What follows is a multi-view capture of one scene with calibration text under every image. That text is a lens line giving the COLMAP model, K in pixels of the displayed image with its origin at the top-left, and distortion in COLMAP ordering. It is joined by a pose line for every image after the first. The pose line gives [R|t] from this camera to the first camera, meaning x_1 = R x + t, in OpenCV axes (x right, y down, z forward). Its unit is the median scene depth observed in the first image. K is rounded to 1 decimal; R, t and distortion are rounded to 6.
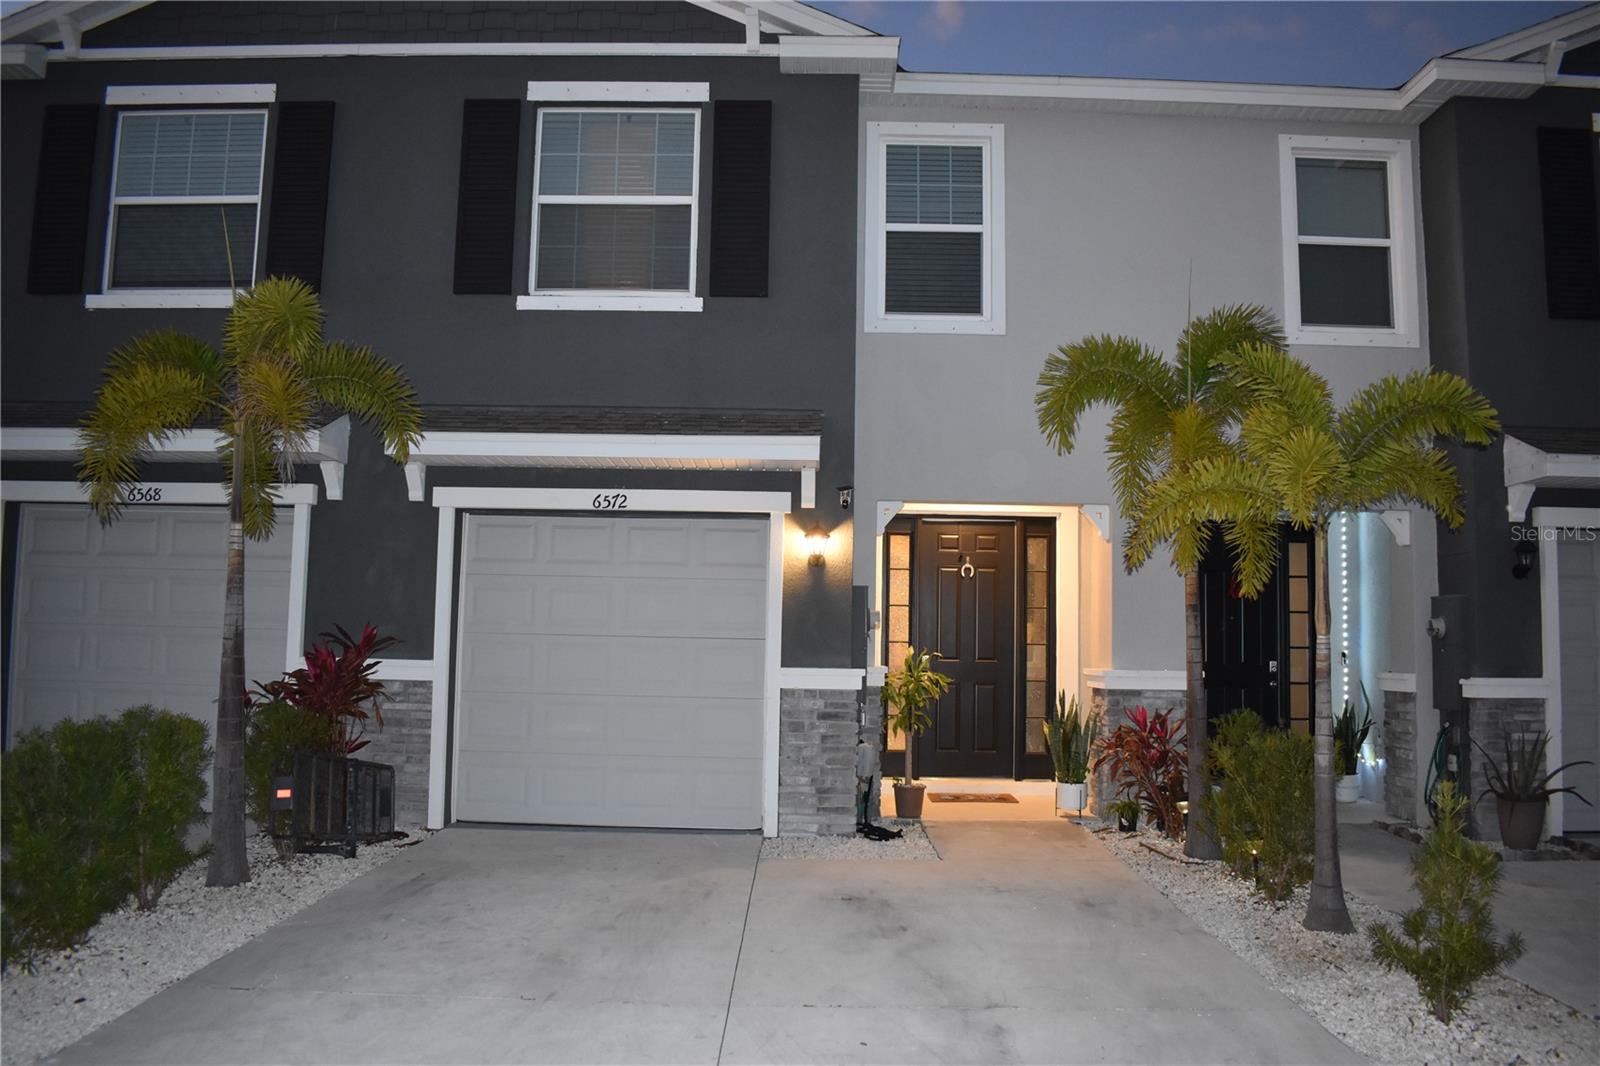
lens RADIAL K [[1254.6, 0, 800.0], [0, 1254.6, 533.0], [0, 0, 1]] dist [-0.094729, 0.014211]
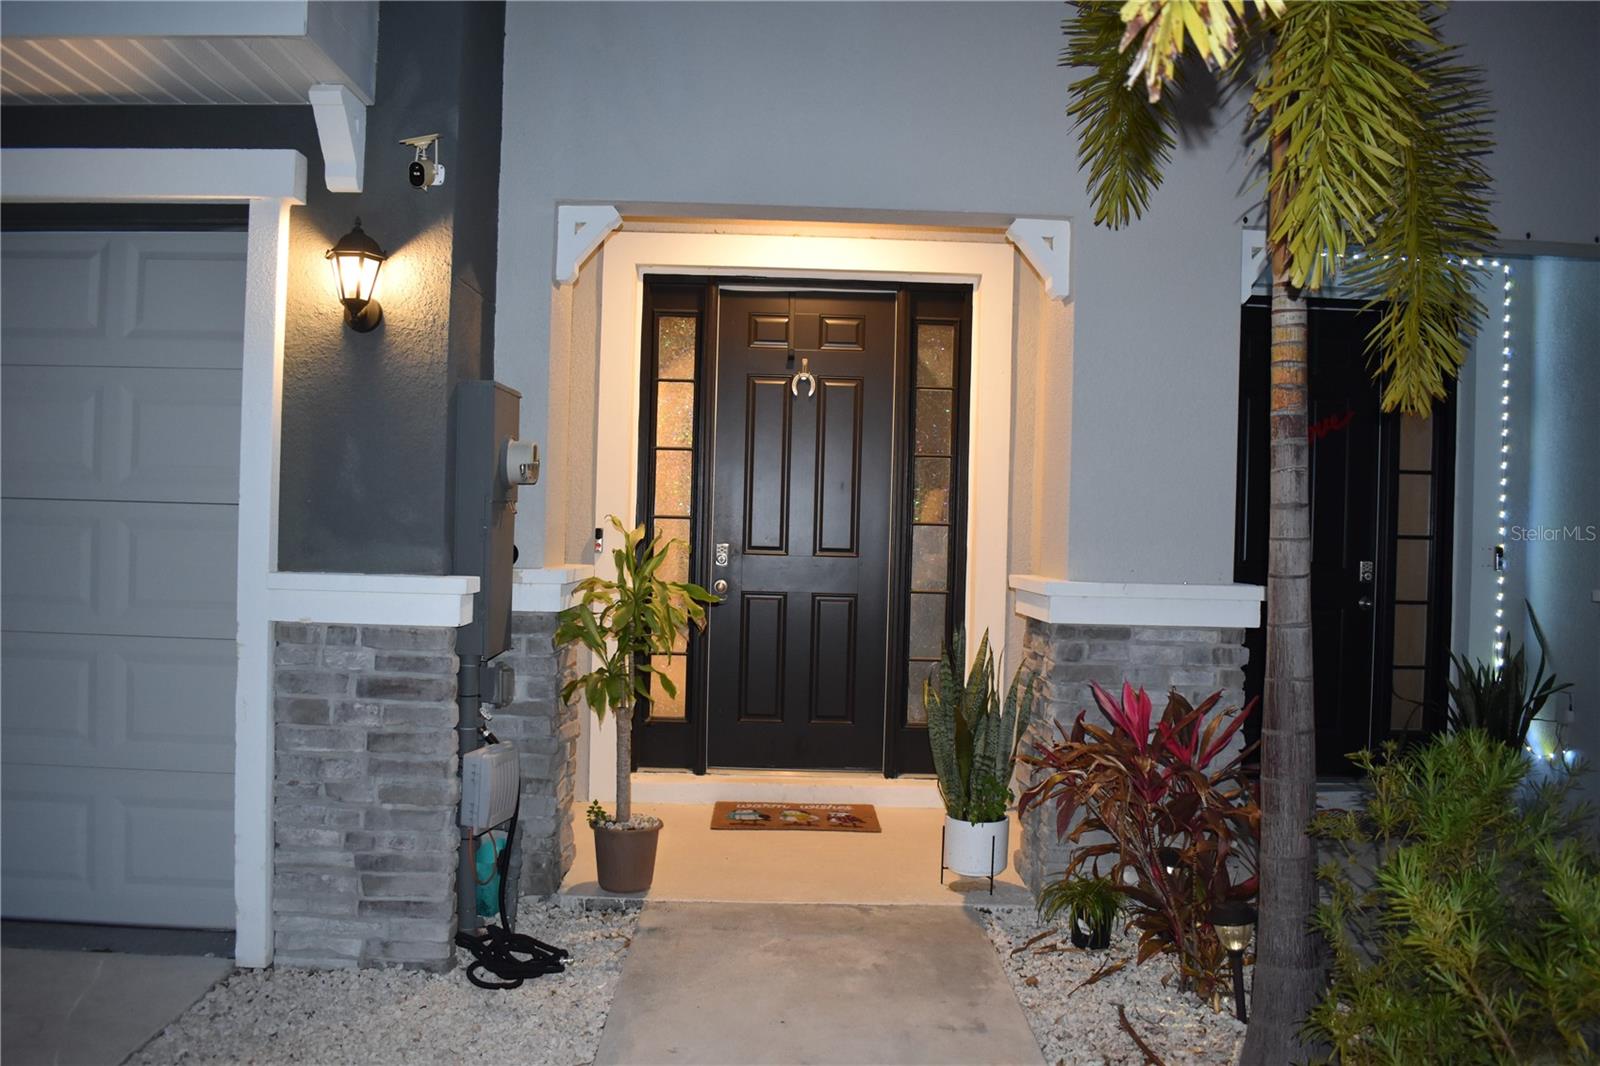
lens RADIAL K [[1254.6, 0, 800.0], [0, 1254.6, 533.0], [0, 0, 1]] dist [-0.094729, 0.014211]
pose [[0.999680, 0.008106, 0.023946, 0.150528], [-0.010324, 0.995519, 0.093998, 0.053601], [-0.023077, -0.094215, 0.995284, 0.583972]]
